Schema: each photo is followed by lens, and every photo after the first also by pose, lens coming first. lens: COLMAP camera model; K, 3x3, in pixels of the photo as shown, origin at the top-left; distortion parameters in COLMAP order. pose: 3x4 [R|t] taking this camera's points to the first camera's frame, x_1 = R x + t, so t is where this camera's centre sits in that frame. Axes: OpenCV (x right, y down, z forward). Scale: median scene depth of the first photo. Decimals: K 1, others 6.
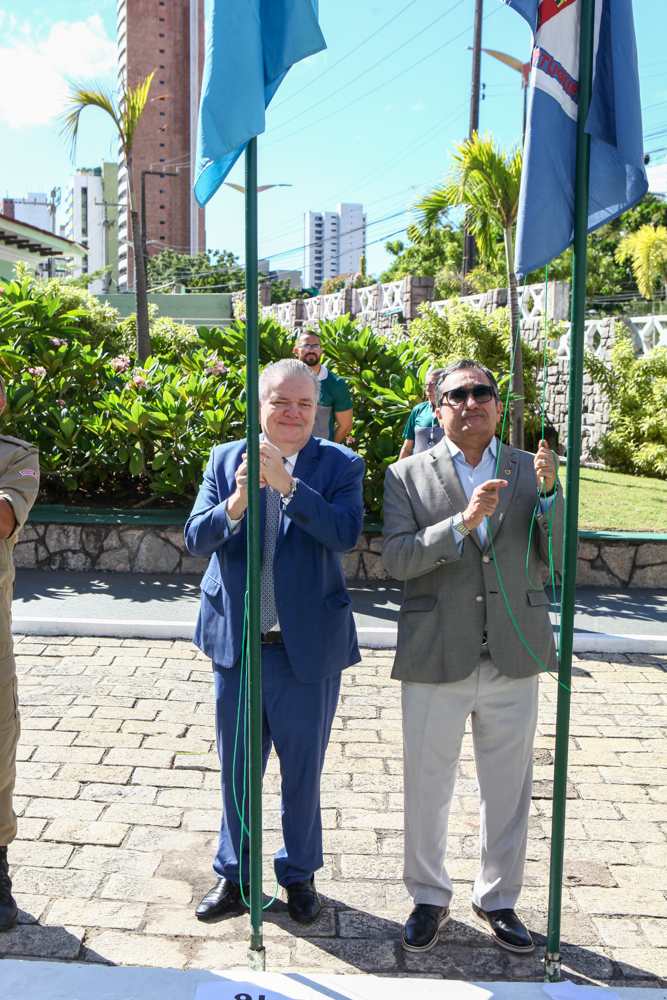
lens RADIAL K [[1050.2, 0, 338.3], [0, 1050.2, 522.5], [0, 0, 1]] dist [-0.058071, 0.021016]
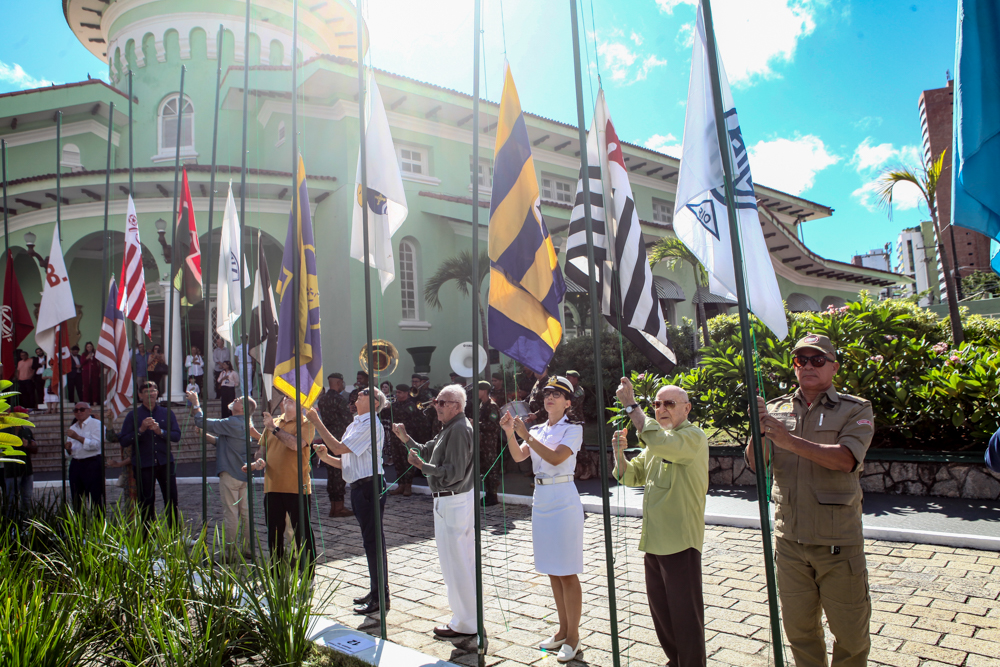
lens RADIAL K [[738.4, 0, 483.4], [0, 738.4, 331.5], [0, 0, 1]] dist [-0.102563, 0.076998]
pose [[0.737566, -0.106253, -0.666864, -0.011676], [-0.008837, 0.985940, -0.166866, -0.005484], [0.675218, 0.128967, 0.726256, -0.132357]]
